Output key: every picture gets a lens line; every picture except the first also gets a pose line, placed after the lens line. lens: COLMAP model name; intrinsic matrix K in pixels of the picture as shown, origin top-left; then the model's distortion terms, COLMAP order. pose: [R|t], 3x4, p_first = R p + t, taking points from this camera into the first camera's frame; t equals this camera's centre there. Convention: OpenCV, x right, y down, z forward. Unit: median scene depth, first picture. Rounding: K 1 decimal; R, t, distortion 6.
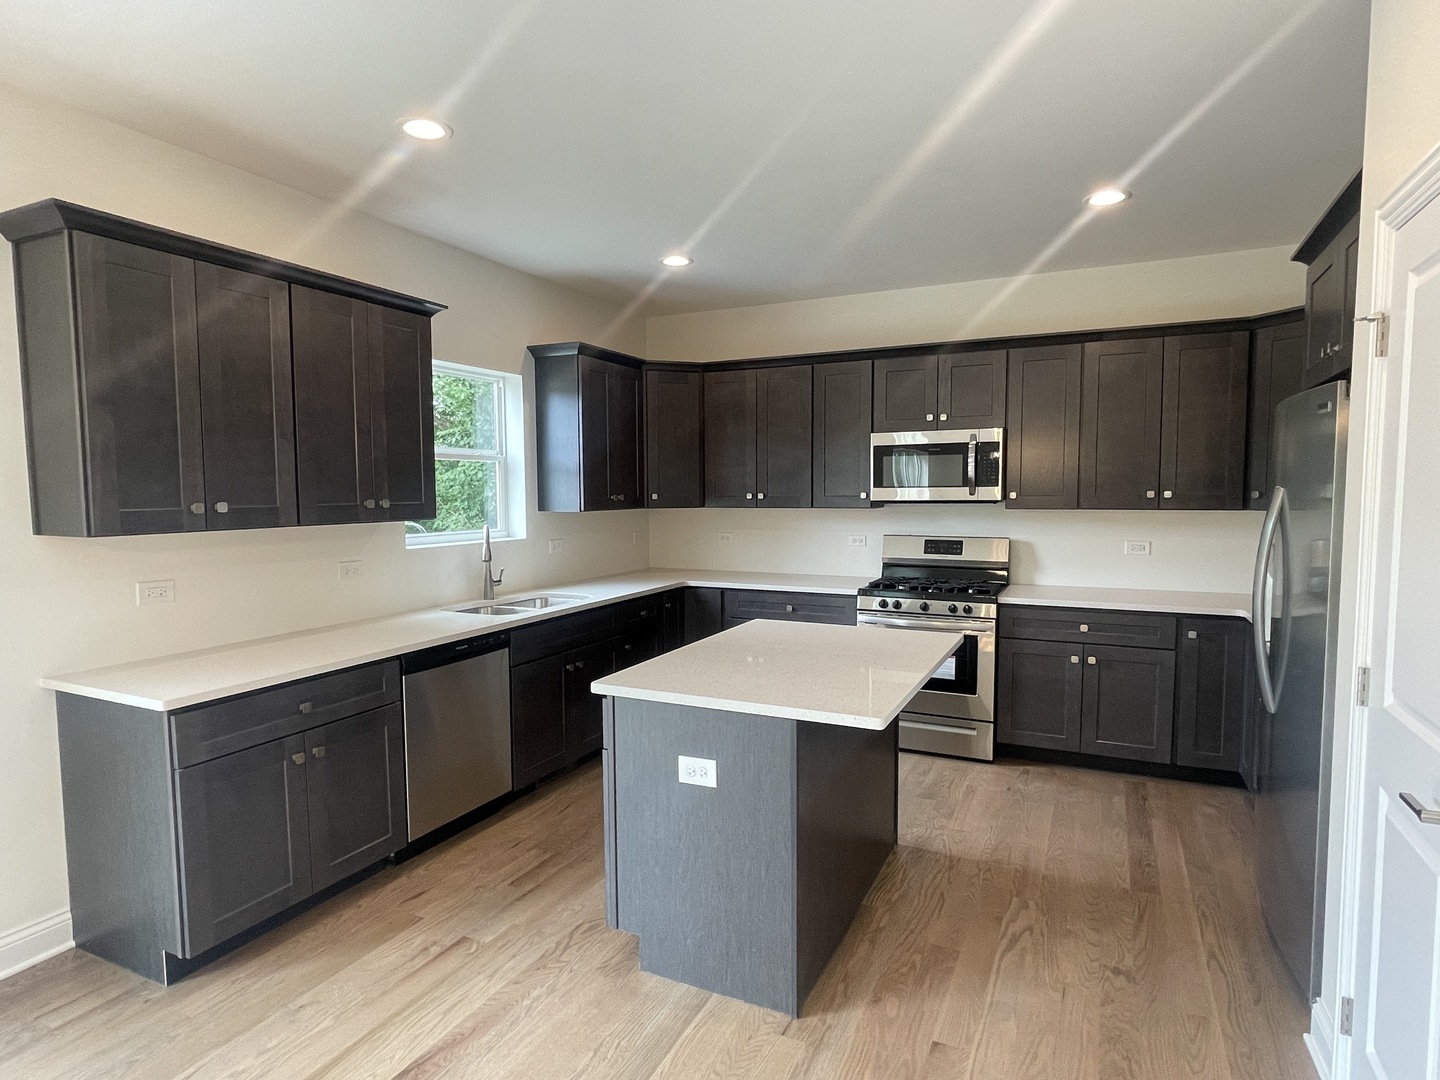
lens RADIAL K [[791.2, 0, 719.6], [0, 791.2, 547.0], [0, 0, 1]] dist [-0.002154, -0.002884]
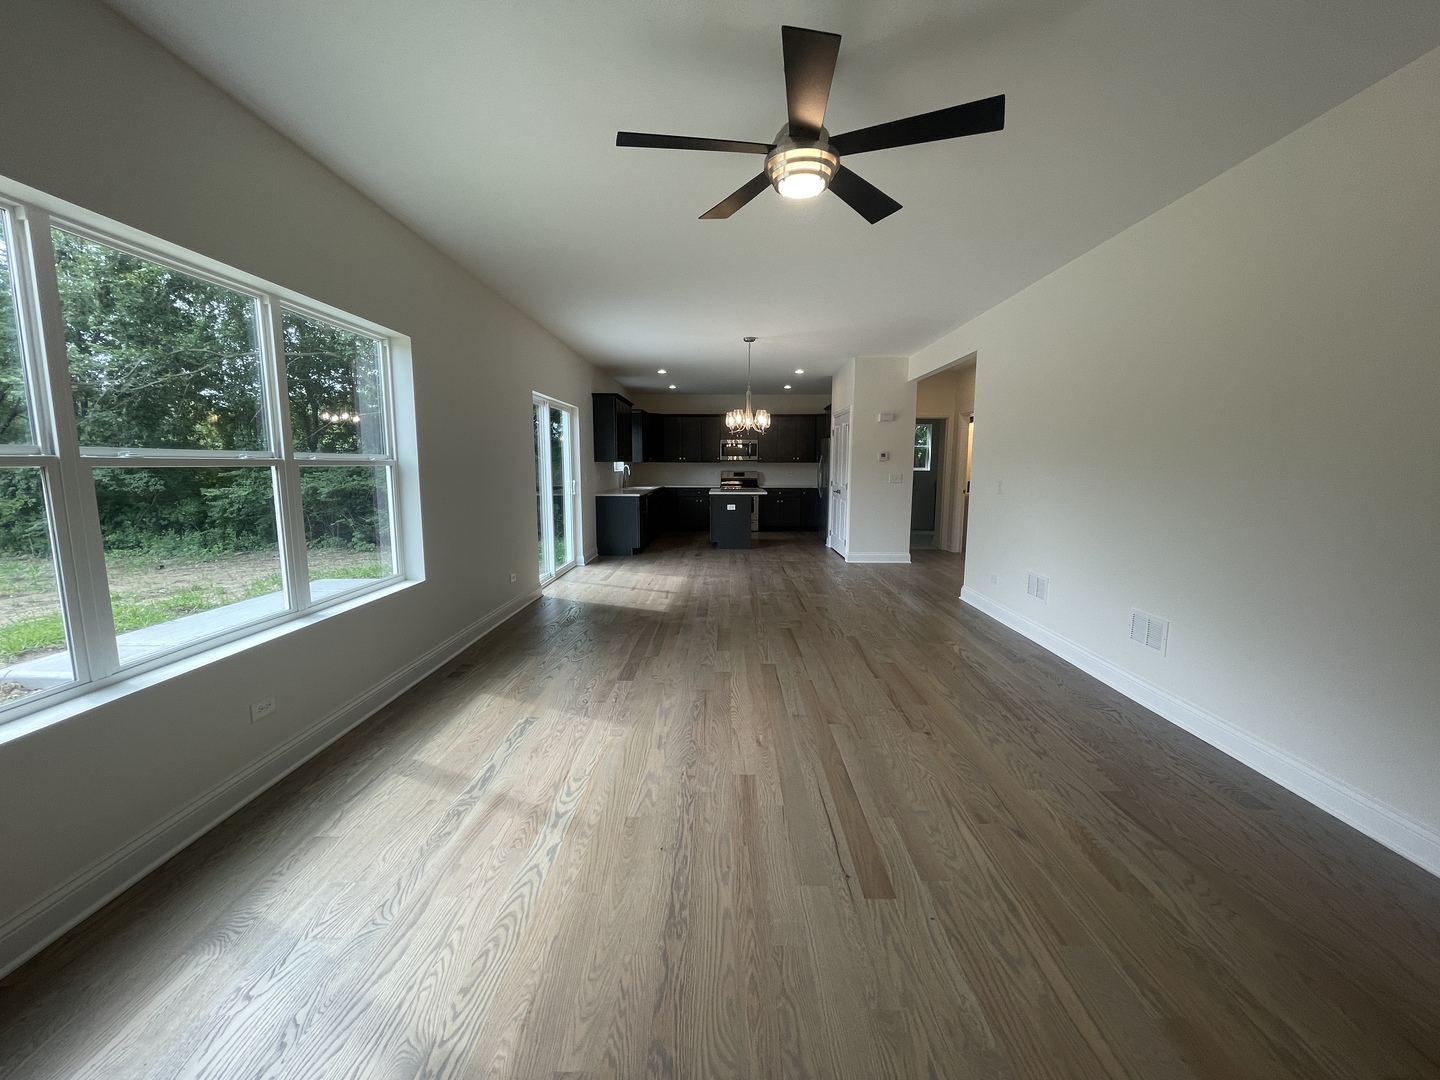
lens RADIAL K [[583.8, 0, 718.0], [0, 583.8, 542.7], [0, 0, 1]] dist [0.001389, 0.000366]
pose [[0.906462, -0.047369, 0.419623, -0.939276], [0.023013, 0.997753, 0.062920, 0.144991], [-0.421660, -0.047378, 0.905515, -1.345135]]
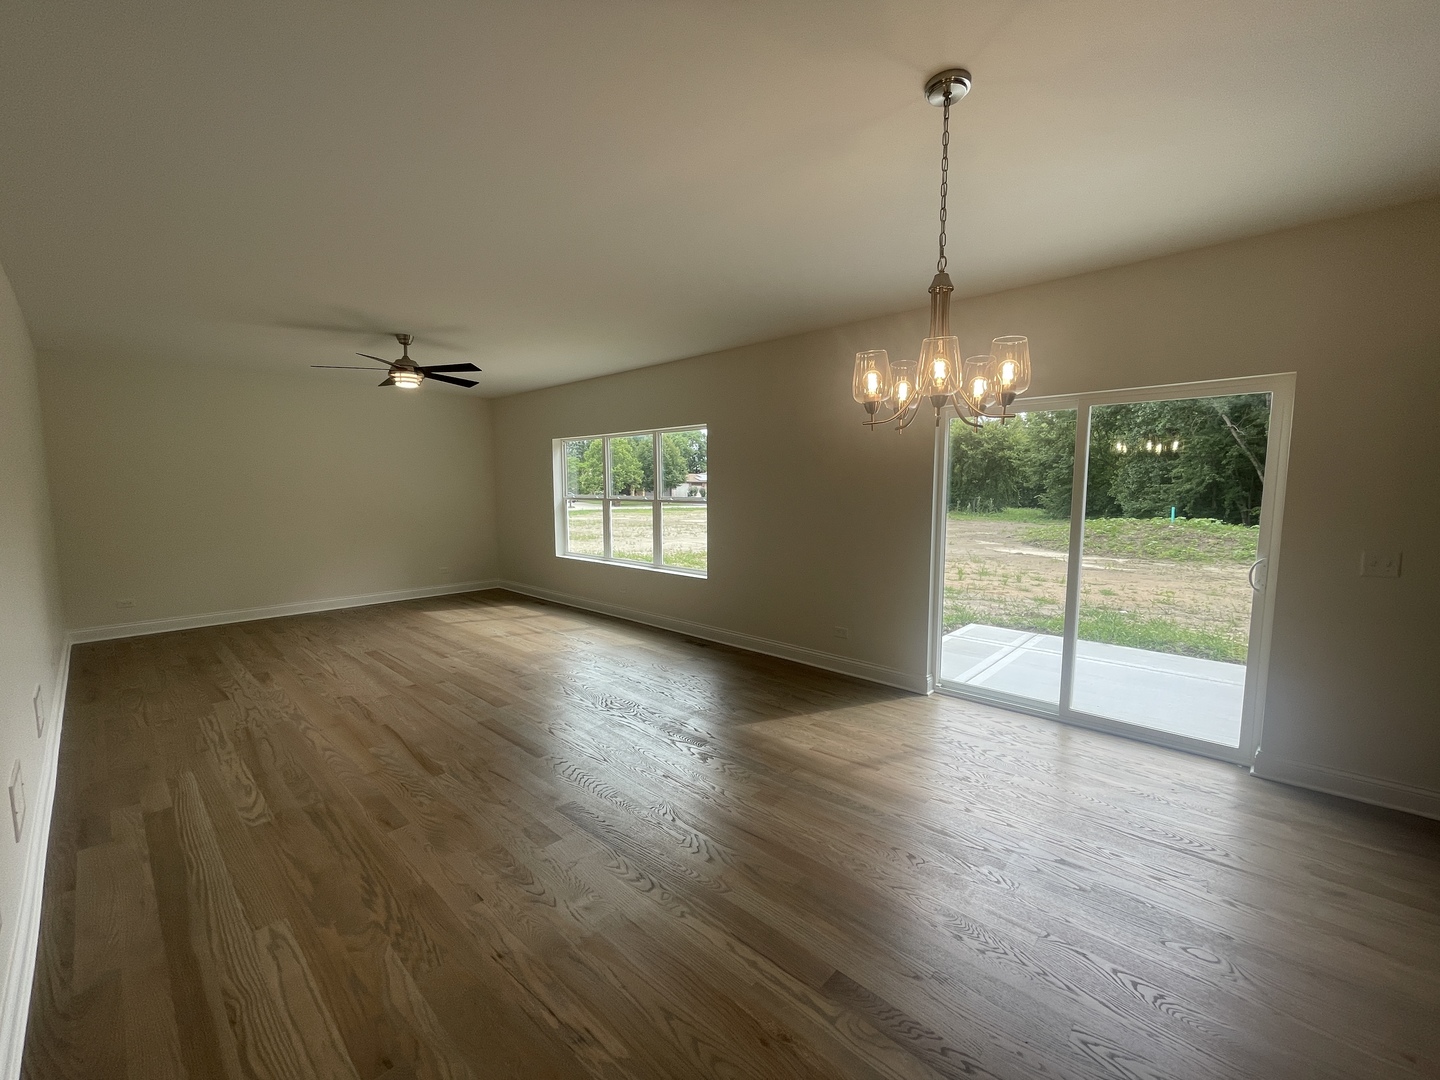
lens RADIAL K [[583.8, 0, 718.0], [0, 583.8, 542.7], [0, 0, 1]] dist [0.001389, 0.000366]
pose [[-0.294821, 0.097365, -0.950579, 0.245962], [-0.069061, 0.990023, 0.122824, 0.001866], [0.953054, 0.101859, -0.285155, -0.017670]]
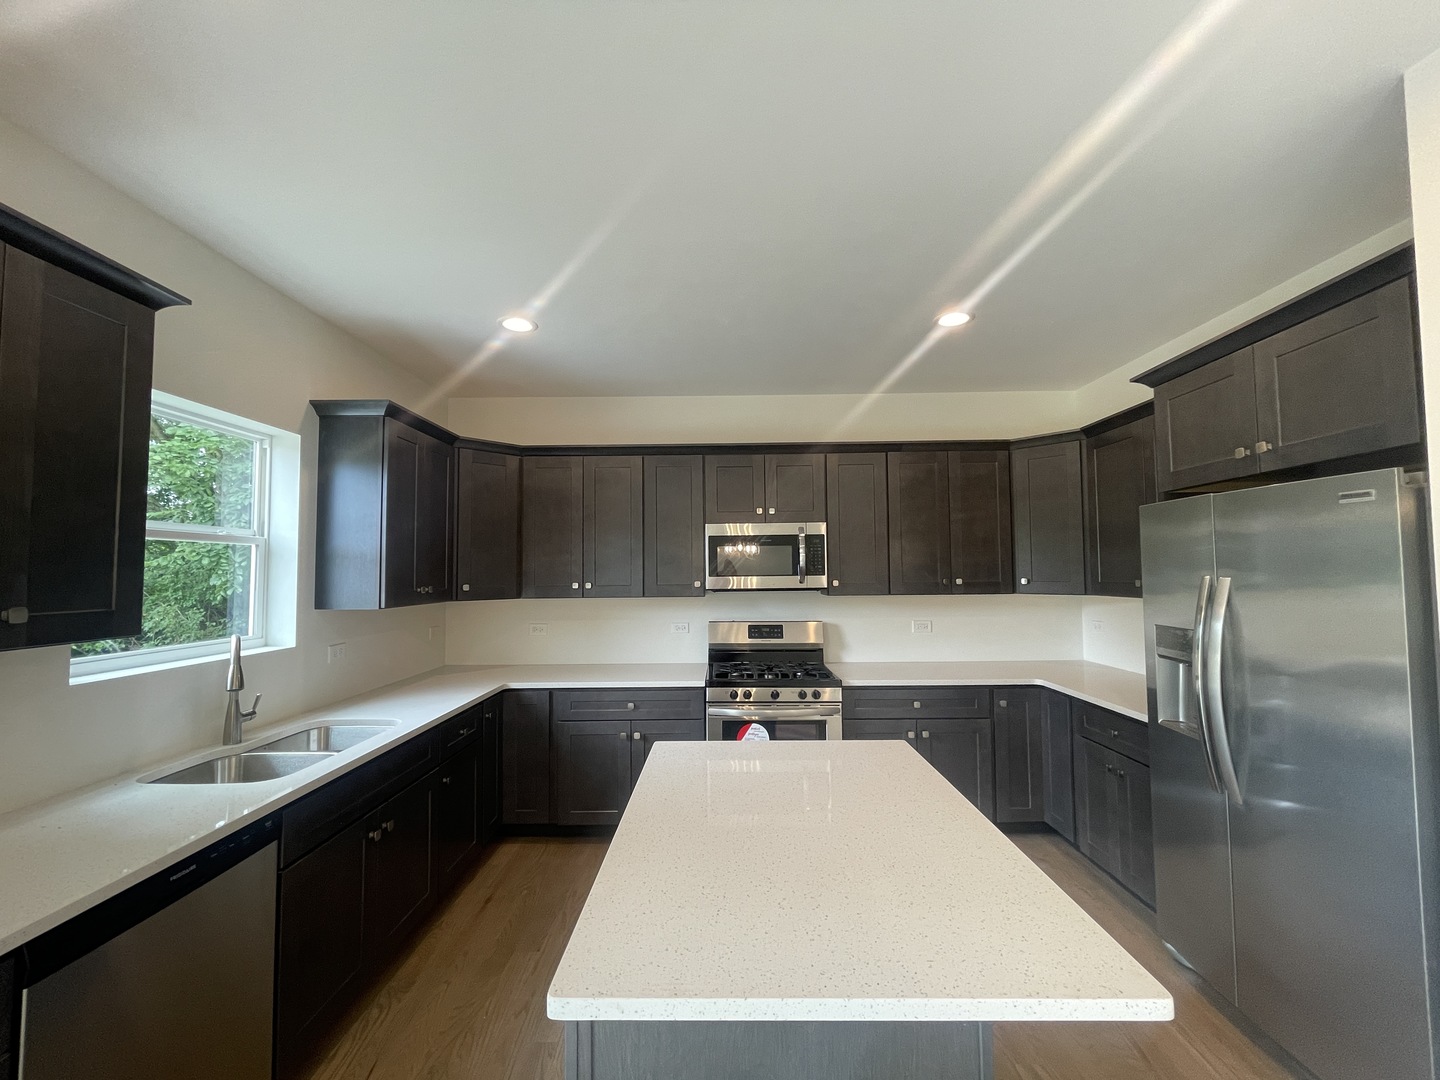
lens RADIAL K [[583.8, 0, 718.0], [0, 583.8, 542.7], [0, 0, 1]] dist [0.001389, 0.000366]
pose [[0.905621, 0.019136, 0.423656, -0.123825], [0.034963, 0.992212, -0.119557, -0.029800], [-0.422644, 0.123085, 0.897899, 0.334551]]
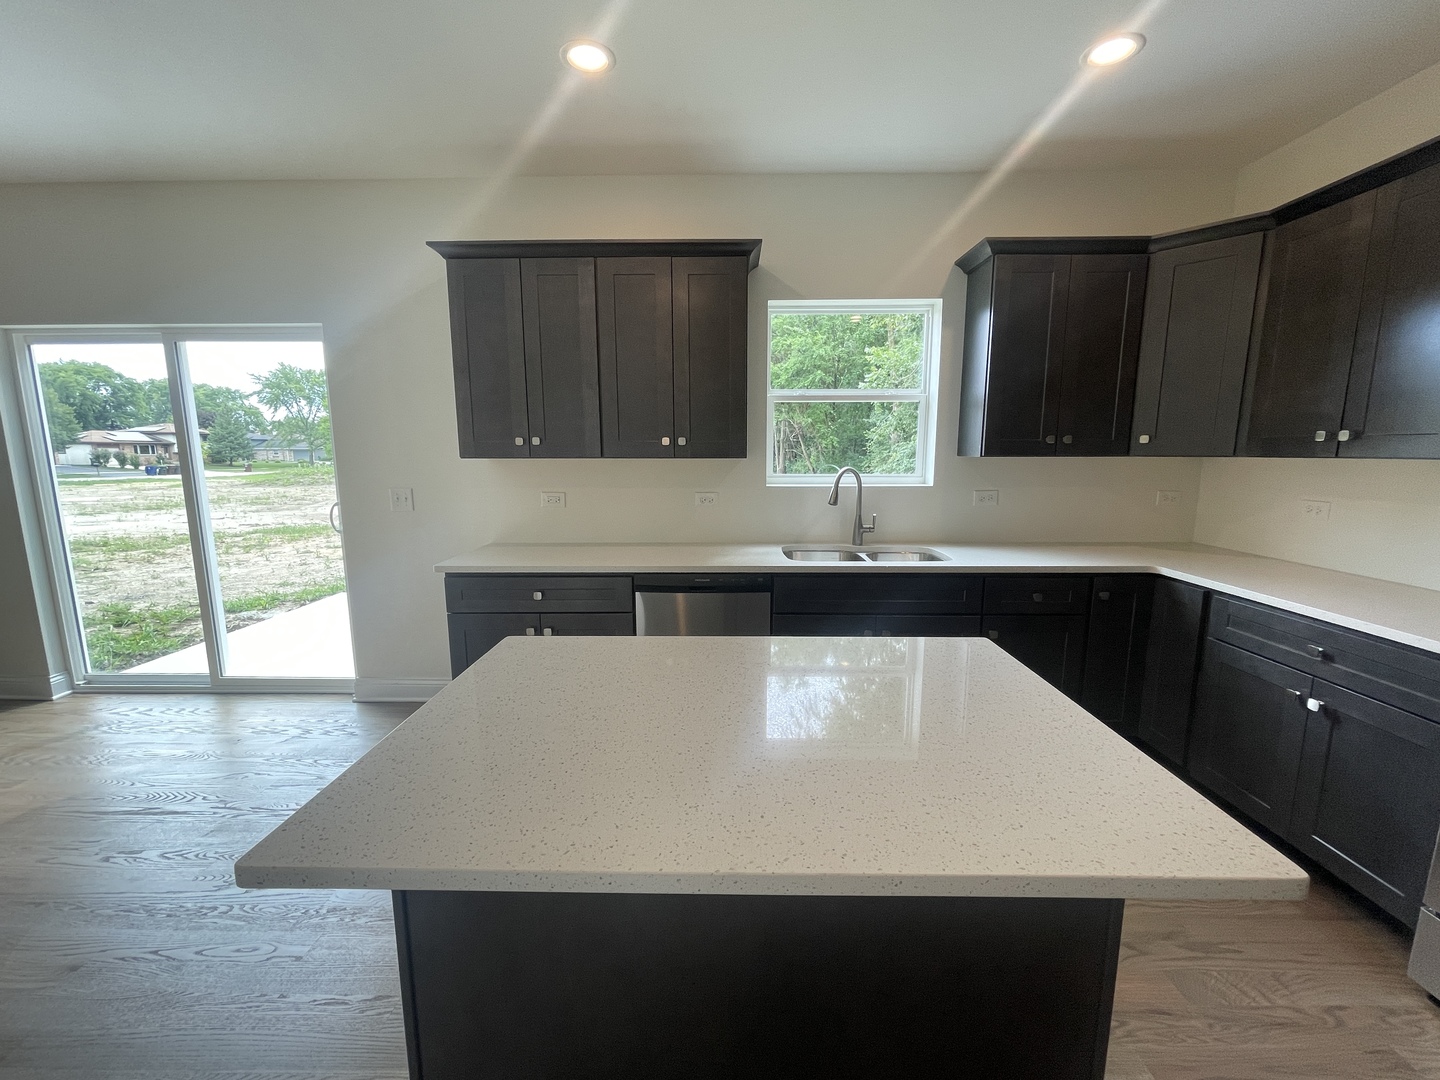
lens RADIAL K [[596.4, 0, 717.3], [0, 596.4, 545.5], [0, 0, 1]] dist [-0.010274, 0.006321]
pose [[0.420216, 0.149947, -0.894949, 0.284348], [-0.068728, 0.988679, 0.133380, -0.017743], [0.904818, 0.005459, 0.425764, 0.511425]]
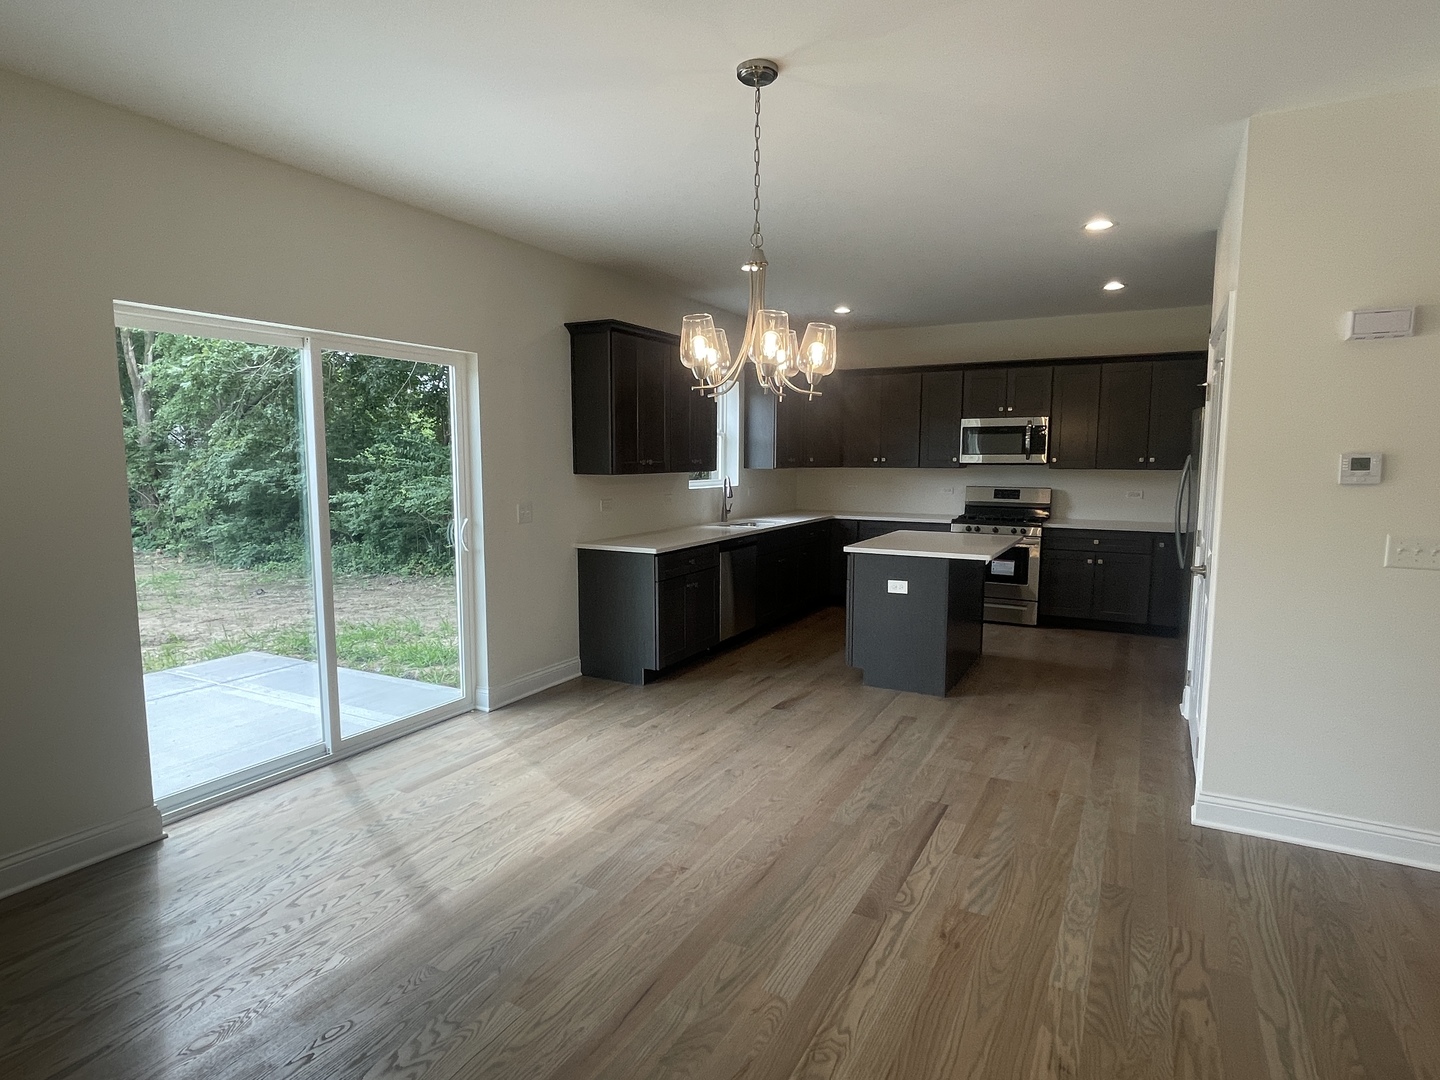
lens RADIAL K [[791.2, 0, 719.6], [0, 791.2, 547.0], [0, 0, 1]] dist [-0.002154, -0.002884]
pose [[0.998804, 0.013274, -0.047056, -0.217422], [-0.011314, 0.999067, 0.041674, 0.049593], [0.047566, -0.041092, 0.998023, -0.608057]]
